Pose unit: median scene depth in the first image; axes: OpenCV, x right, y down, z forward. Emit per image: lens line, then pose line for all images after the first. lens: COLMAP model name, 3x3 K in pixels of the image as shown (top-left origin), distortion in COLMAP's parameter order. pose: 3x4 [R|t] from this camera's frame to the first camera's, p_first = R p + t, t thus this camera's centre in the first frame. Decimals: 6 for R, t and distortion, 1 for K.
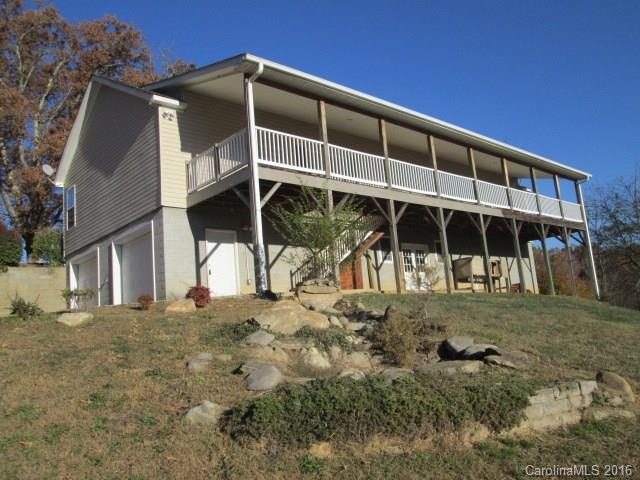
lens RADIAL K [[534.7, 0, 316.7], [0, 534.7, 243.4], [0, 0, 1]] dist [-0.042374, 0.014391]
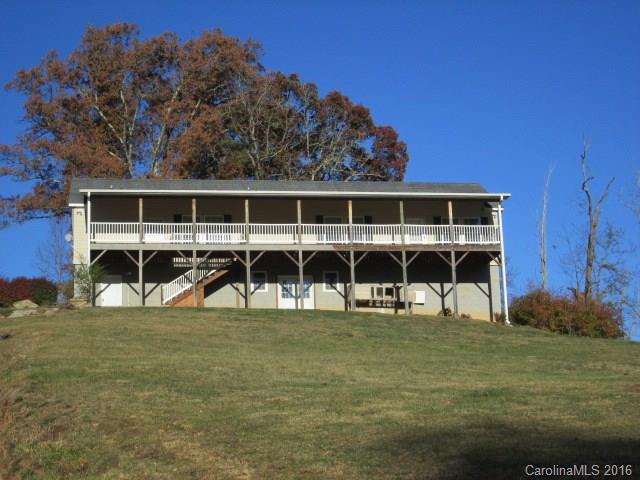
lens RADIAL K [[1340.9, 0, 320.3], [0, 1340.9, 240.6], [0, 0, 1]] dist [-0.180763, 0.000000]
pose [[0.838990, -0.074828, -0.538977, 2.571022], [0.051511, 0.996973, -0.058229, 0.138383], [0.541703, 0.021090, 0.840306, -2.115767]]
